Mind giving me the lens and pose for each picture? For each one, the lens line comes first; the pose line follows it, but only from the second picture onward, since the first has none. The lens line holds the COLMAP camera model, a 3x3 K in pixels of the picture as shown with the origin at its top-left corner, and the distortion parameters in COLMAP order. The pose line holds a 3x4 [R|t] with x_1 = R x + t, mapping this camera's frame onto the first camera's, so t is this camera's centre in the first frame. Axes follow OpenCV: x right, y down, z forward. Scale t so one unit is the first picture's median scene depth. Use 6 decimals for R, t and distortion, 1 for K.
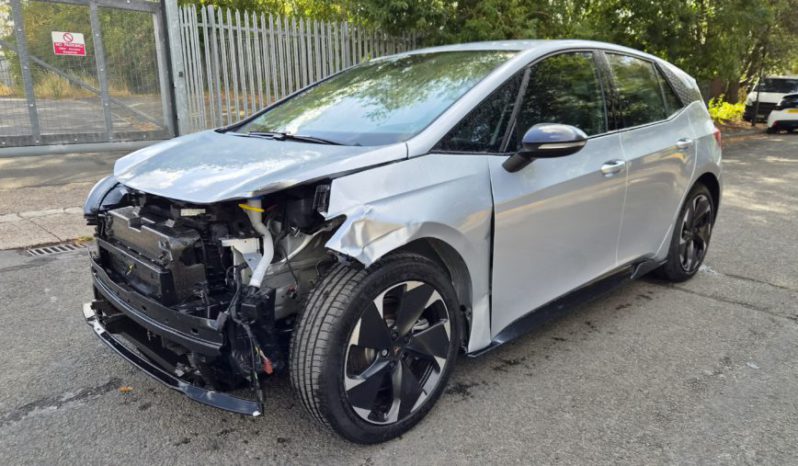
lens RADIAL K [[559.6, 0, 384.6], [0, 559.6, 232.8], [0, 0, 1]] dist [0.074408, -0.062685]
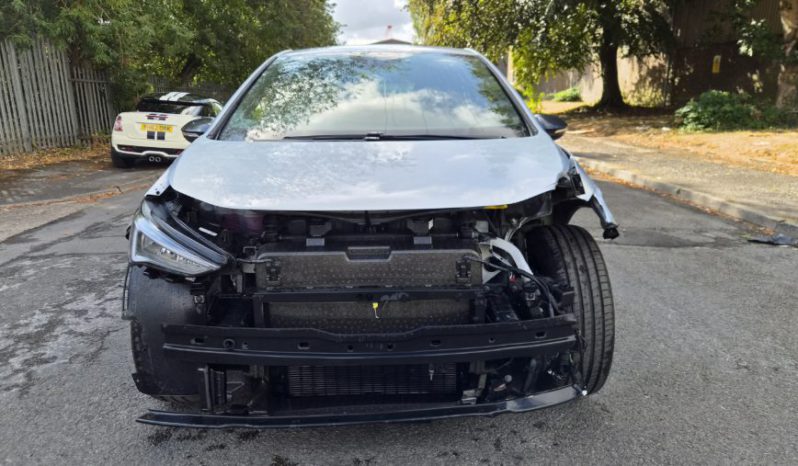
lens RADIAL K [[559.6, 0, 392.5], [0, 559.6, 227.7], [0, 0, 1]] dist [0.074408, -0.062685]
pose [[0.666562, -0.174013, 0.724855, -0.966676], [0.184557, 0.980623, 0.065699, -0.094710], [-0.722242, 0.089984, 0.685762, 0.420365]]
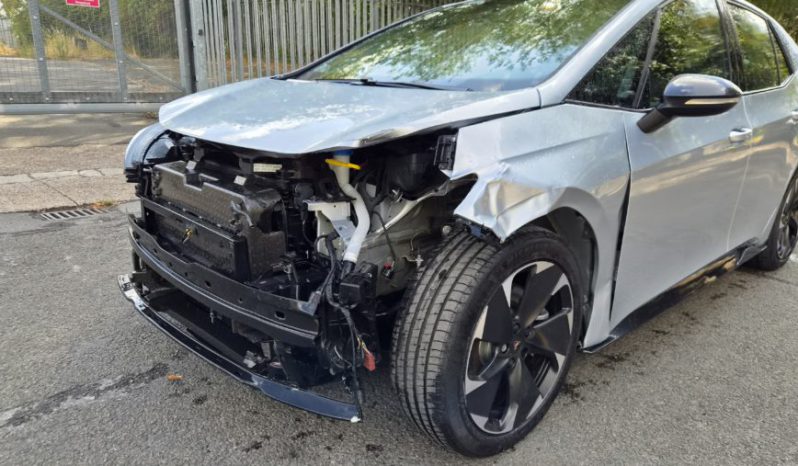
lens RADIAL K [[559.6, 0, 396.5], [0, 559.6, 239.5], [0, 0, 1]] dist [0.074408, -0.062685]
pose [[0.999440, 0.030894, 0.012892, -0.153671], [-0.031501, 0.998258, 0.049891, 0.019231], [-0.011328, -0.050269, 0.998671, 0.177044]]
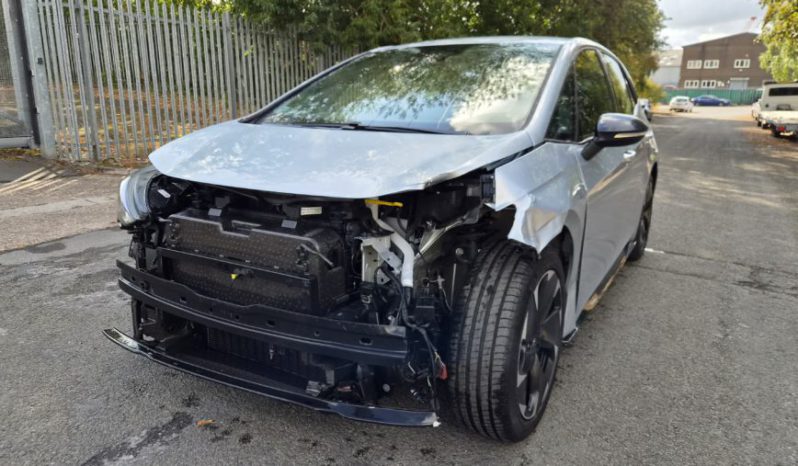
lens RADIAL K [[559.6, 0, 388.2], [0, 559.6, 228.4], [0, 0, 1]] dist [0.074408, -0.062685]
pose [[0.958700, -0.048617, 0.280233, -0.448987], [0.050459, 0.998726, 0.000645, -0.002775], [-0.279907, 0.013522, 0.959932, 0.110513]]
